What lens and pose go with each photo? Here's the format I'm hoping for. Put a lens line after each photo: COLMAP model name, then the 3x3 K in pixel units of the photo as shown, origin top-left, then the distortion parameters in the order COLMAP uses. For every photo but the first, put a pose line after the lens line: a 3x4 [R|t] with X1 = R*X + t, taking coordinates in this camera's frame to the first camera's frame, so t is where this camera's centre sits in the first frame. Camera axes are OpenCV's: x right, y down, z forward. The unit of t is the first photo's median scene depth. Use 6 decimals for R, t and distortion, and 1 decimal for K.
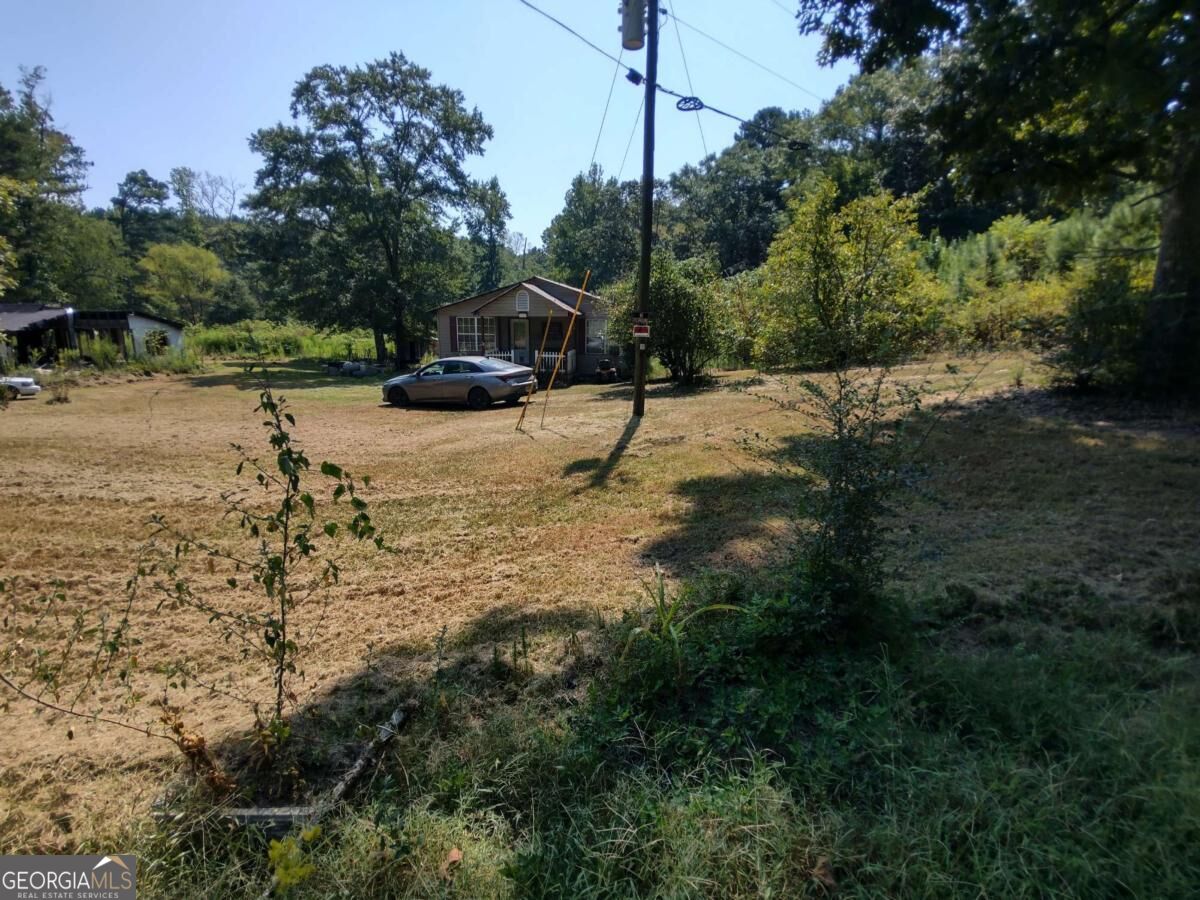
lens RADIAL K [[572.7, 0, 600.0], [0, 572.7, 450.0], [0, 0, 1]] dist [0.002943, -0.011503]
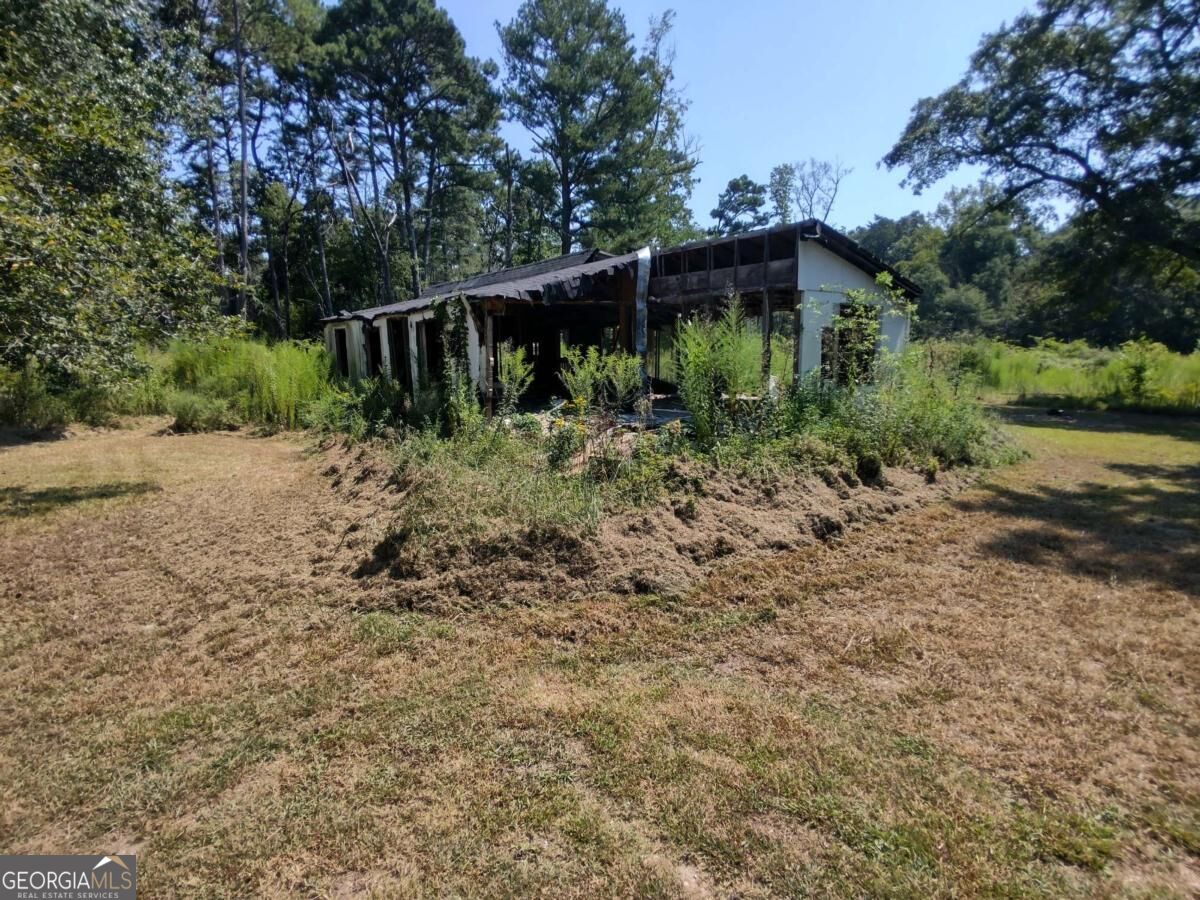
lens RADIAL K [[583.7, 0, 598.1], [0, 583.7, 447.7], [0, 0, 1]] dist [0.006399, -0.016426]
pose [[0.665832, 0.108672, -0.738145, -0.242264], [-0.151561, 0.988409, 0.008804, -0.044710], [0.730546, 0.106013, 0.674584, 0.269592]]
